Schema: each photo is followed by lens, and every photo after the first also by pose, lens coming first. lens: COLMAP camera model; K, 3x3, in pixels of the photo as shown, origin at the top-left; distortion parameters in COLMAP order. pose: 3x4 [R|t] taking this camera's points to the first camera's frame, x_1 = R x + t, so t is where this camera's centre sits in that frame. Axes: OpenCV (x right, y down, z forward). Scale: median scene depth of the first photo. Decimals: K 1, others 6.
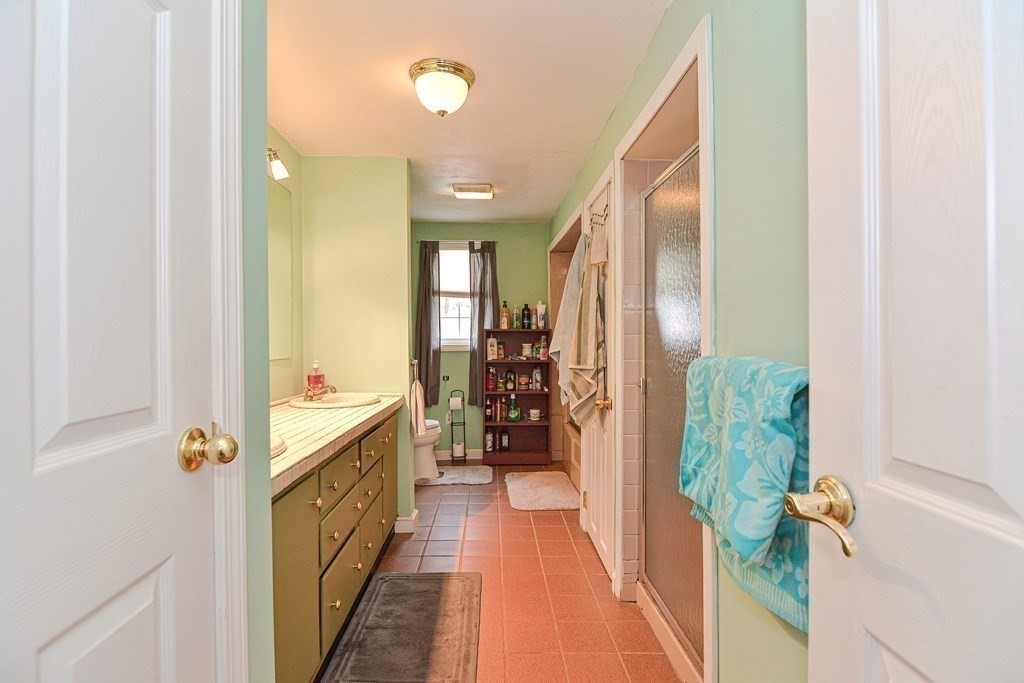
lens RADIAL K [[500.2, 0, 508.7], [0, 500.2, 337.8], [0, 0, 1]] dist [0.011471, -0.011910]
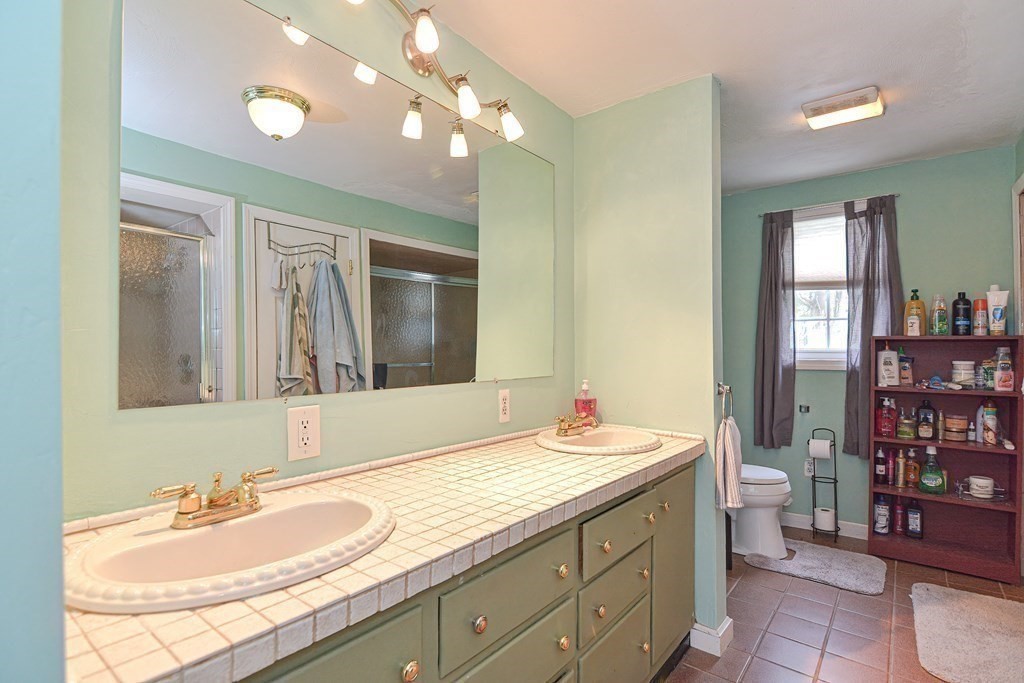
lens RADIAL K [[500.2, 0, 509.9], [0, 500.2, 345.0], [0, 0, 1]] dist [0.011471, -0.011910]
pose [[0.760698, 0.000831, -0.649105, 0.013687], [-0.003209, 0.999992, -0.002480, -0.003655], [0.649098, 0.003970, 0.760695, 0.226920]]
